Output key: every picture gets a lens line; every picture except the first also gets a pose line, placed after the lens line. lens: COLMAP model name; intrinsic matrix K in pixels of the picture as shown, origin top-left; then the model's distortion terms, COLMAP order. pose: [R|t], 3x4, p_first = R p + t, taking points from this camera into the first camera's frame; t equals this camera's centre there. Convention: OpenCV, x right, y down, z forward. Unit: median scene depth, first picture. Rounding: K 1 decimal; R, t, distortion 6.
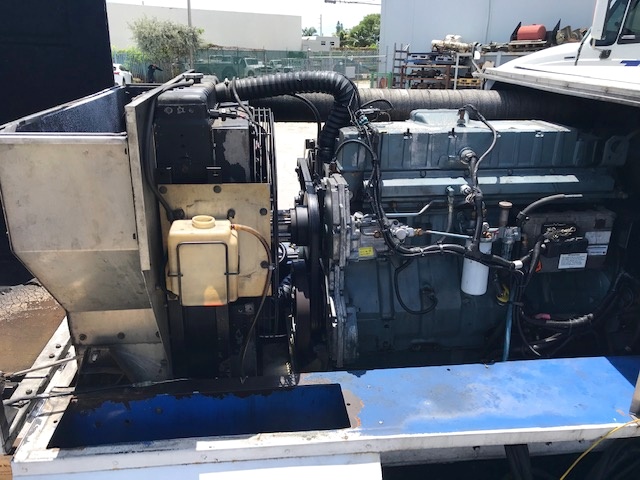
lens RADIAL K [[523.0, 0, 318.6], [0, 523.0, 235.5], [0, 0, 1]] dist [0.040838, -0.046607]
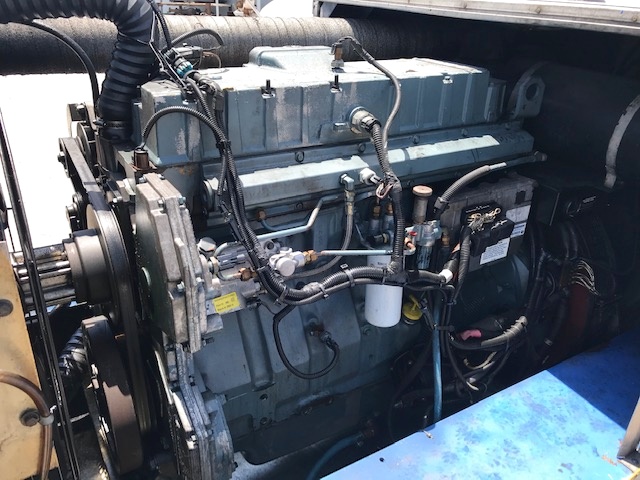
lens RADIAL K [[523.0, 0, 318.6], [0, 523.0, 235.5], [0, 0, 1]] dist [0.040838, -0.046607]
pose [[0.909488, -0.161184, 0.383213, -0.024797], [0.122078, 0.984688, 0.124443, -0.099783], [-0.397403, -0.066398, 0.915239, 0.435793]]
